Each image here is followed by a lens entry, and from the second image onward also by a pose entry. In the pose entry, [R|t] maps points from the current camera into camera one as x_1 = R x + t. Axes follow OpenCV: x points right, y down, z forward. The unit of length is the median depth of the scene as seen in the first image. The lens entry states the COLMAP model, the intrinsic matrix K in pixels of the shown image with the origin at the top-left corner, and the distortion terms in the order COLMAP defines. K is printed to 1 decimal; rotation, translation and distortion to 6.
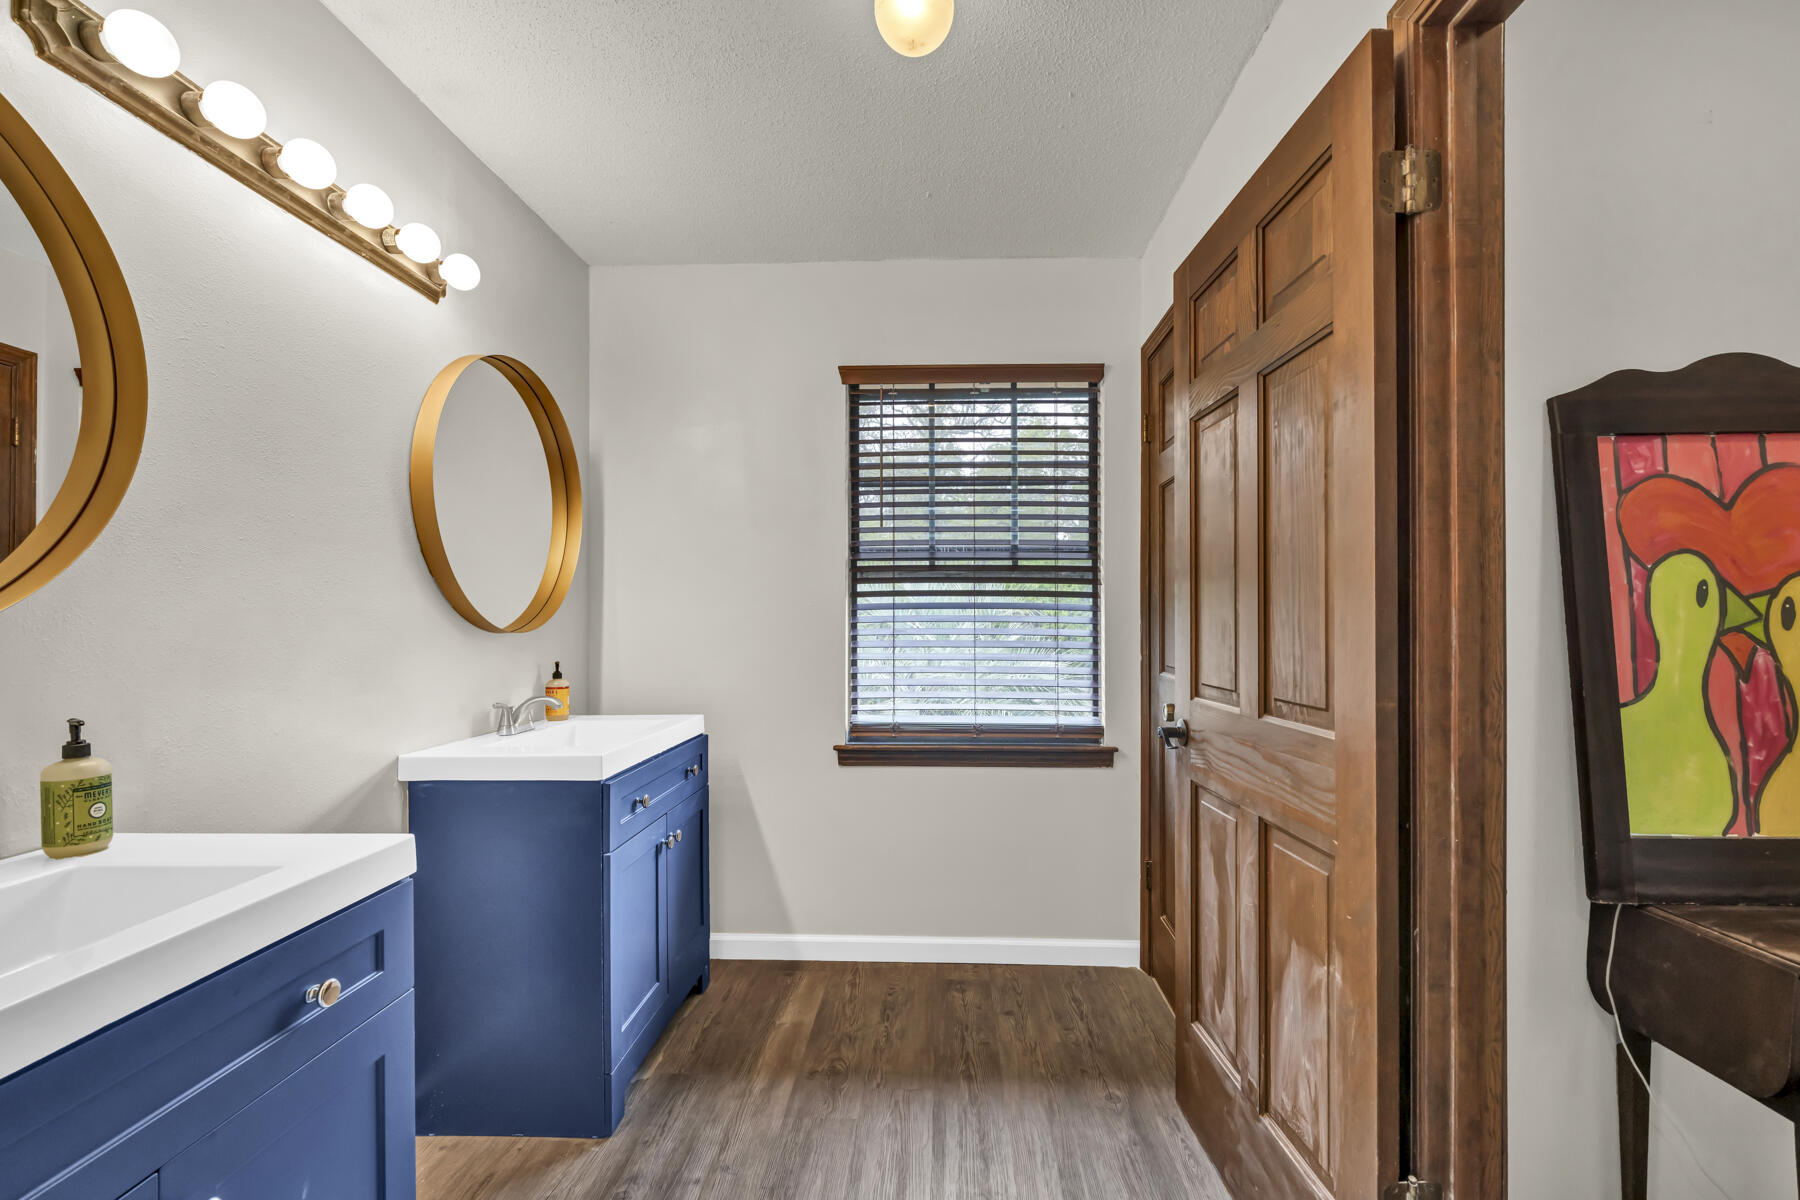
lens RADIAL K [[779.9, 0, 898.0], [0, 779.9, 607.9], [0, 0, 1]] dist [0.001528, -0.001393]
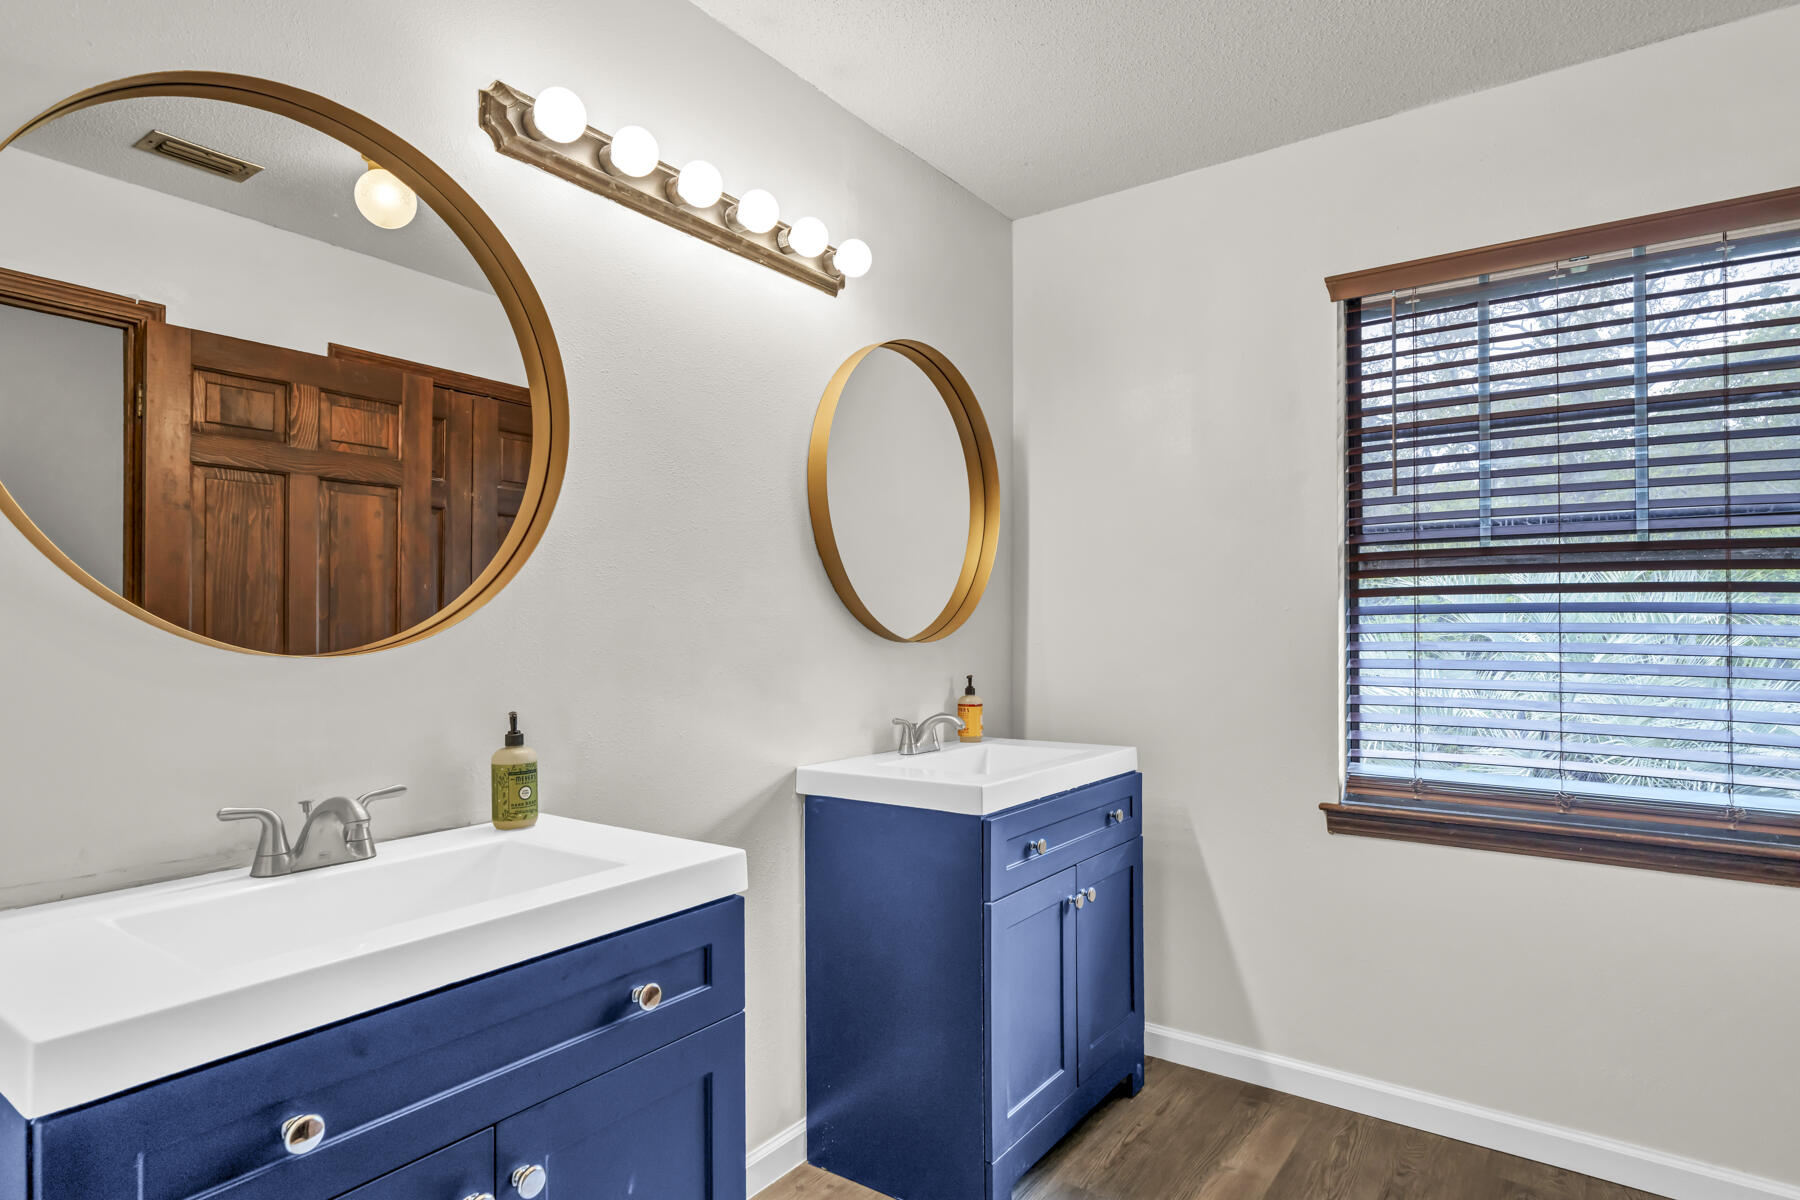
lens RADIAL K [[946.6, 0, 905.7], [0, 946.6, 608.7], [0, 0, 1]] dist [-0.002333, 0.002352]
pose [[0.834519, -0.008242, -0.550918, 0.099147], [0.005317, 0.999962, -0.006907, 0.000645], [0.550954, 0.002835, 0.834531, 0.069750]]
